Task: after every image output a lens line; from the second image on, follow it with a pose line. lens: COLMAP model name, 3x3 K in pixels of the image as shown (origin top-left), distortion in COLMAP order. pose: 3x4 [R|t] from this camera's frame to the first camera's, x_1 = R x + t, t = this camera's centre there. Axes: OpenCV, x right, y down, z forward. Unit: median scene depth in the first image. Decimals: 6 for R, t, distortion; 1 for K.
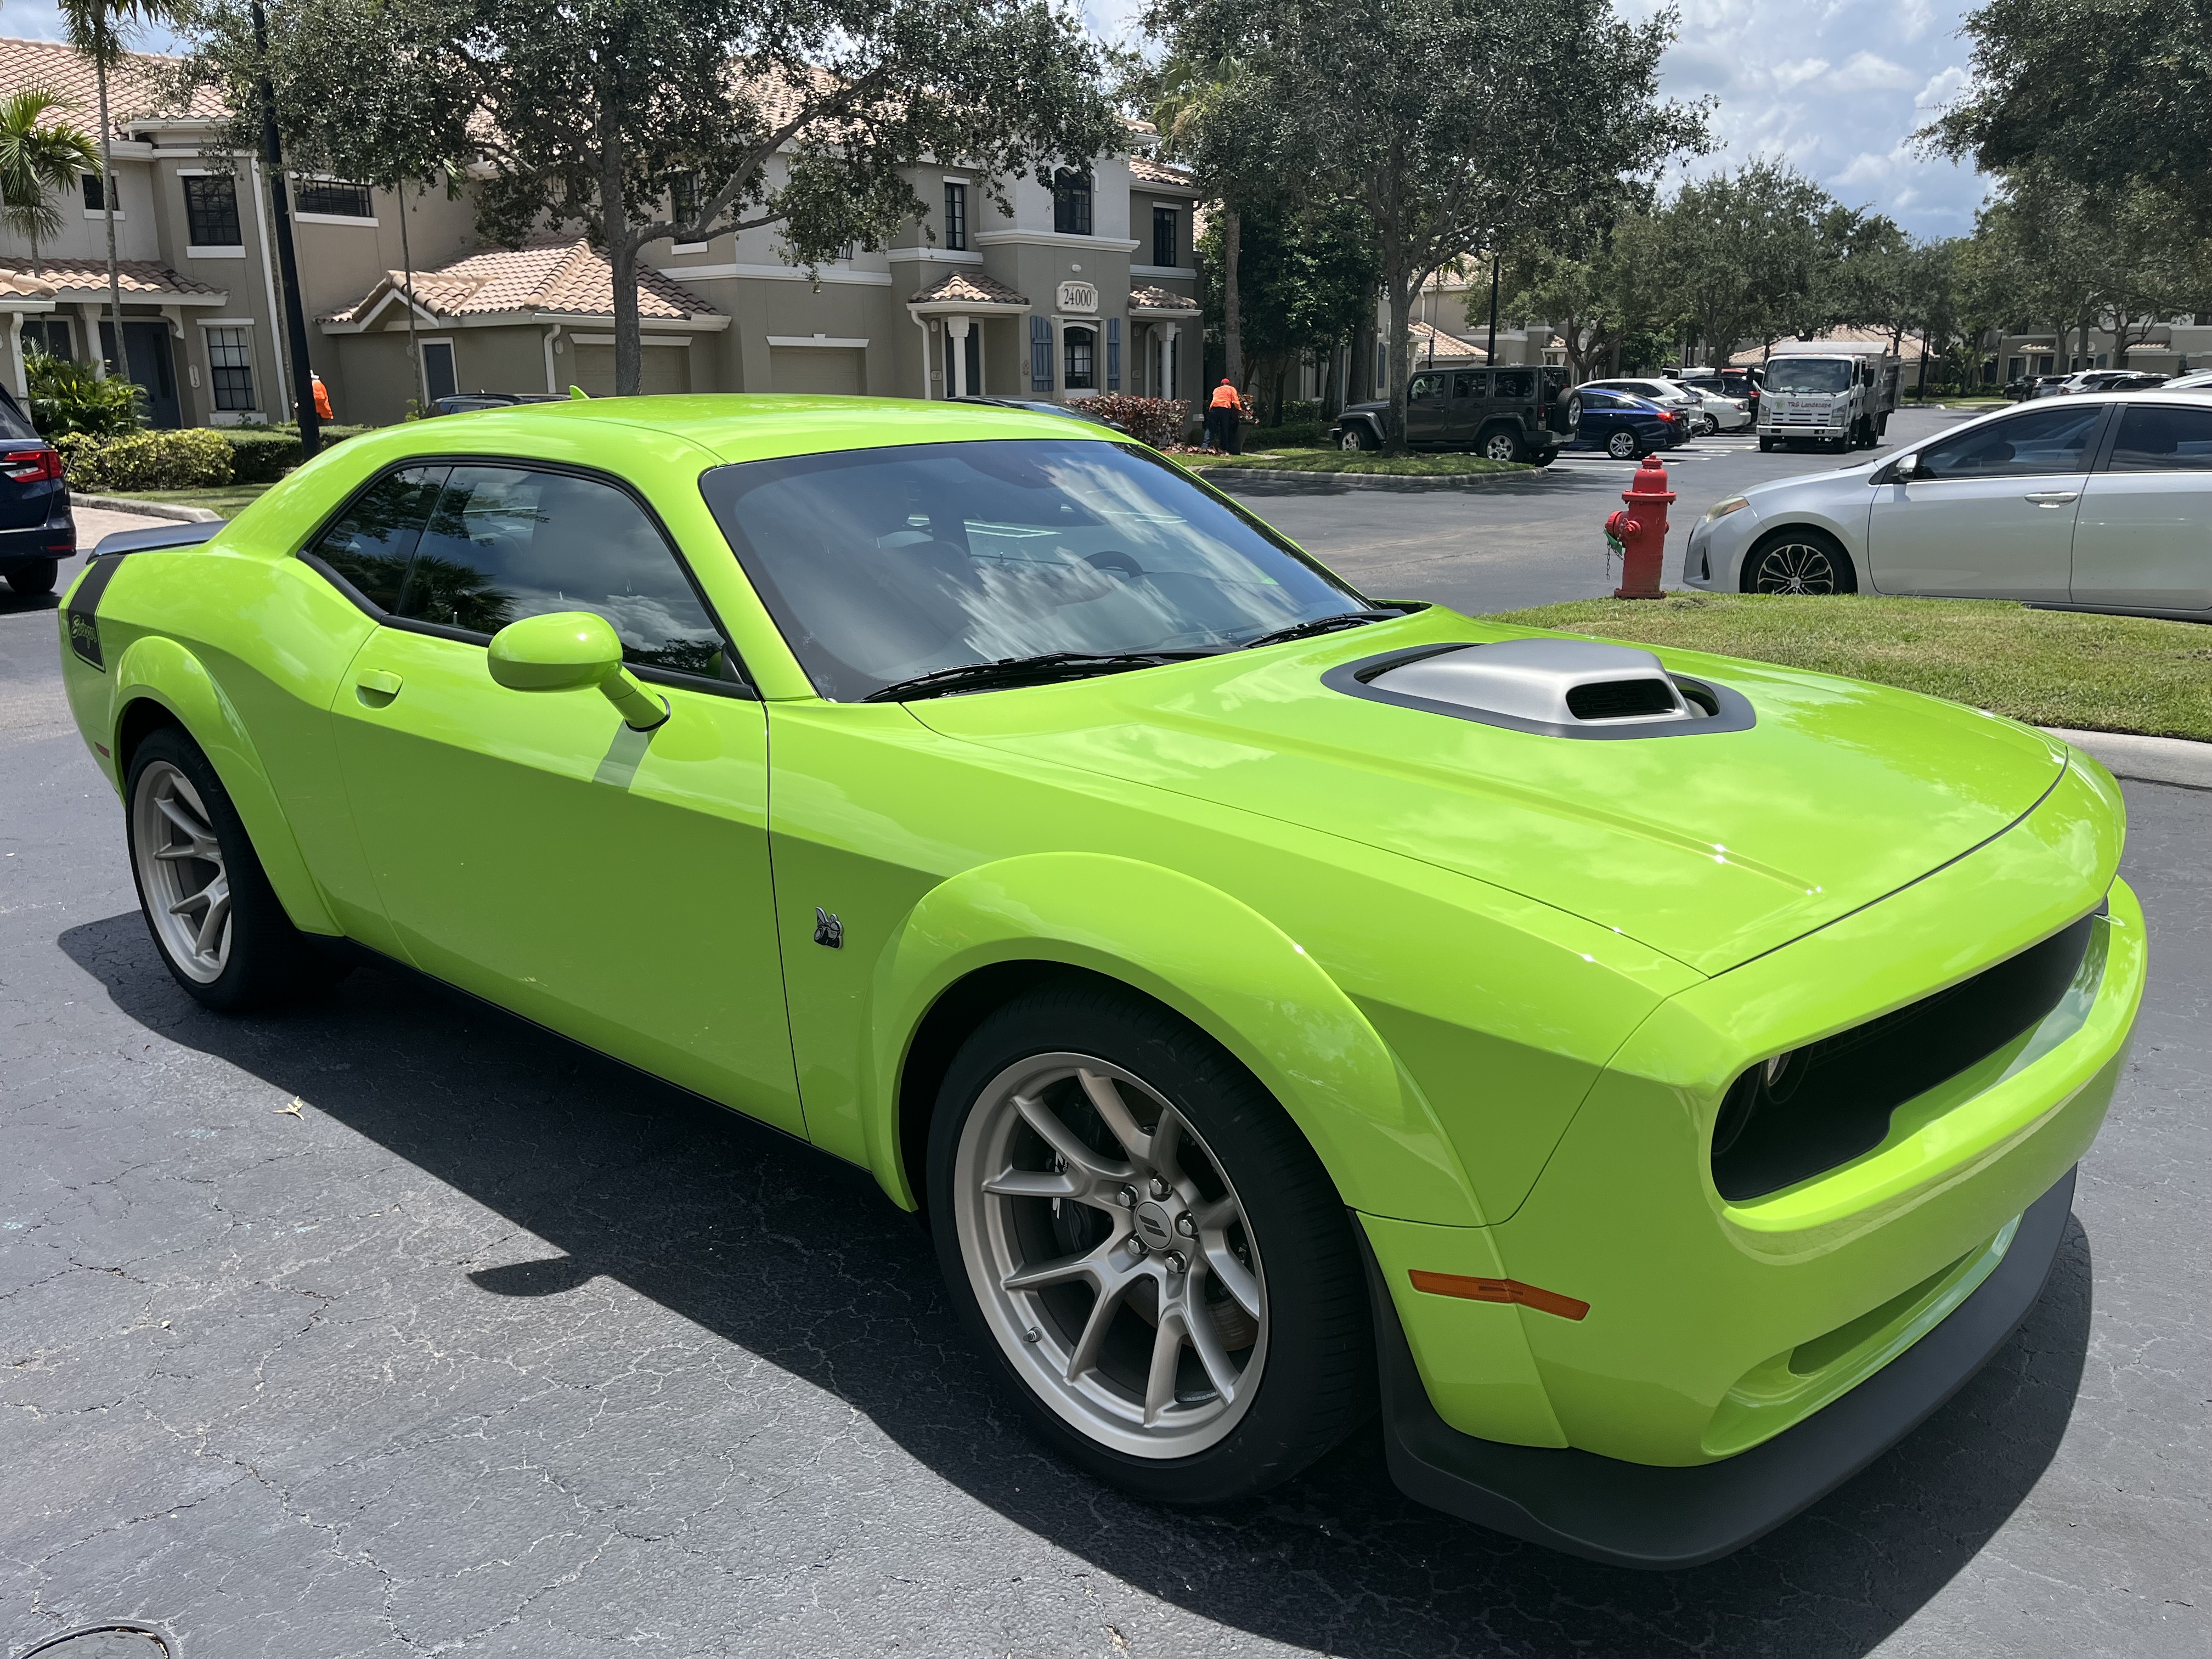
lens RADIAL K [[1698.3, 0, 1094.8], [0, 1698.3, 831.0], [0, 0, 1]] dist [0.085116, -0.113373]
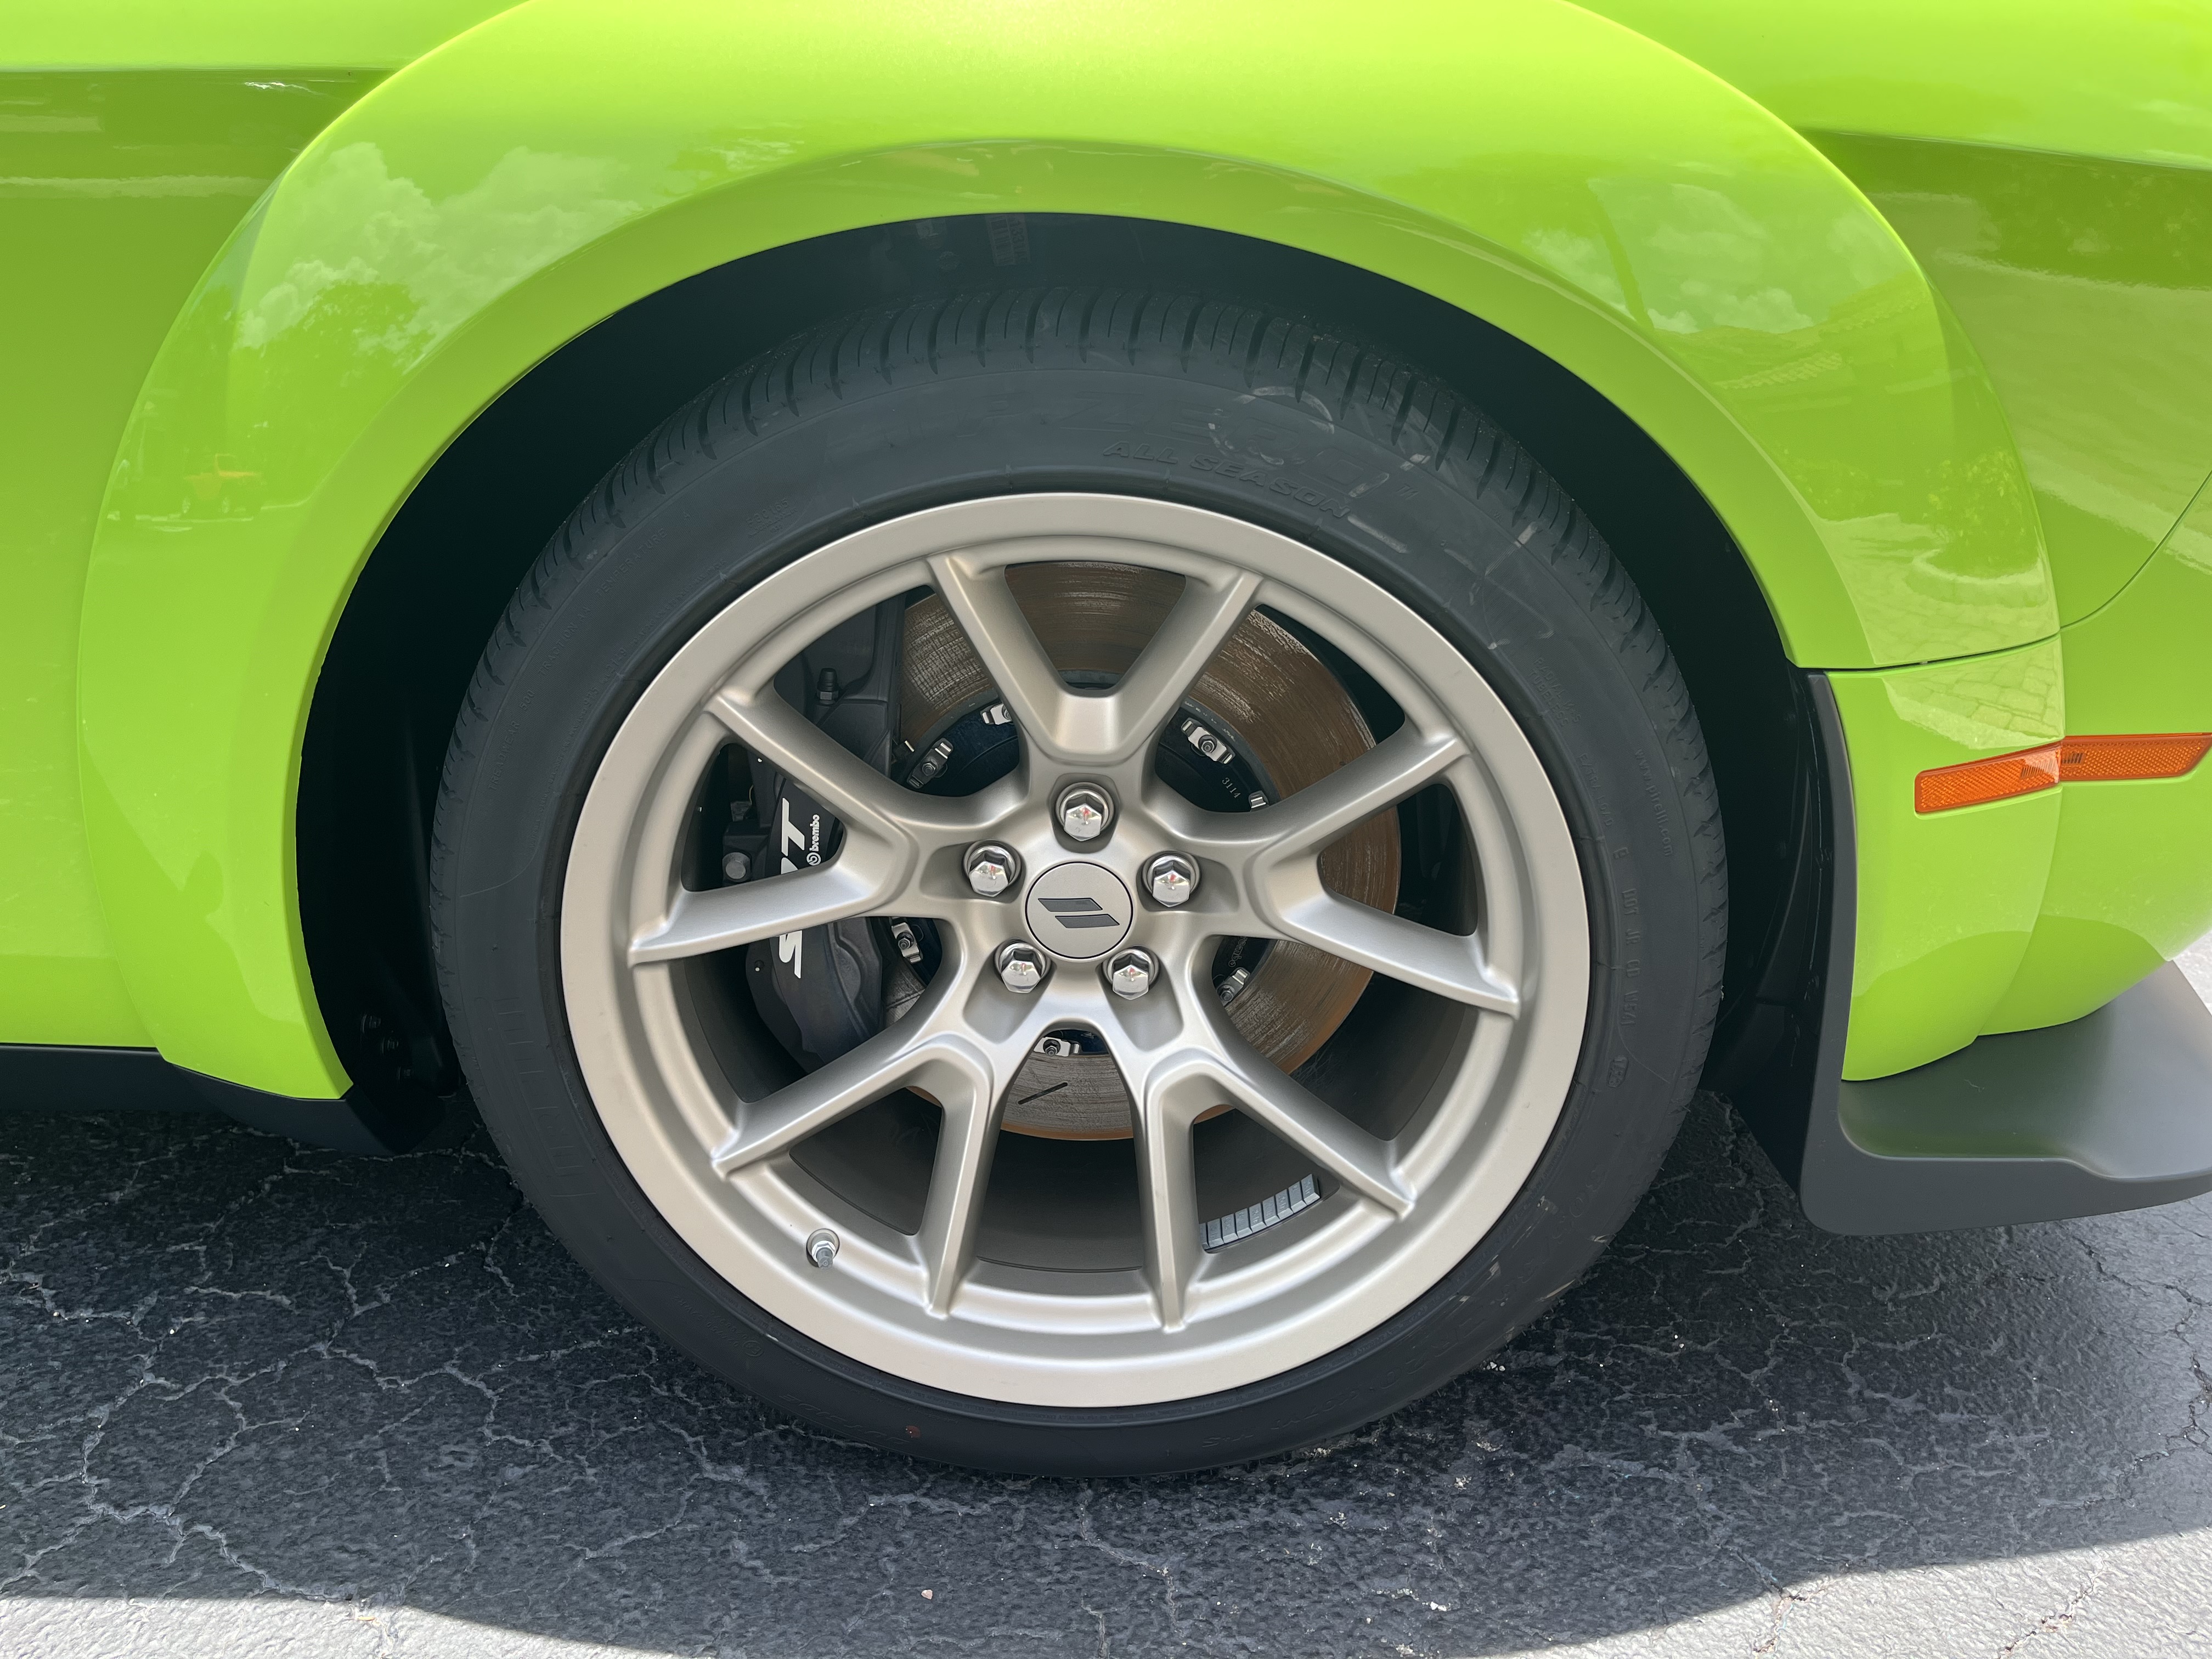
lens RADIAL K [[1698.3, 0, 1094.8], [0, 1698.3, 831.0], [0, 0, 1]] dist [0.085116, -0.113373]
pose [[0.774462, -0.256787, 0.578160, -0.204925], [0.158301, 0.963501, 0.215885, 0.115276], [-0.612494, -0.075671, 0.786845, 0.641436]]
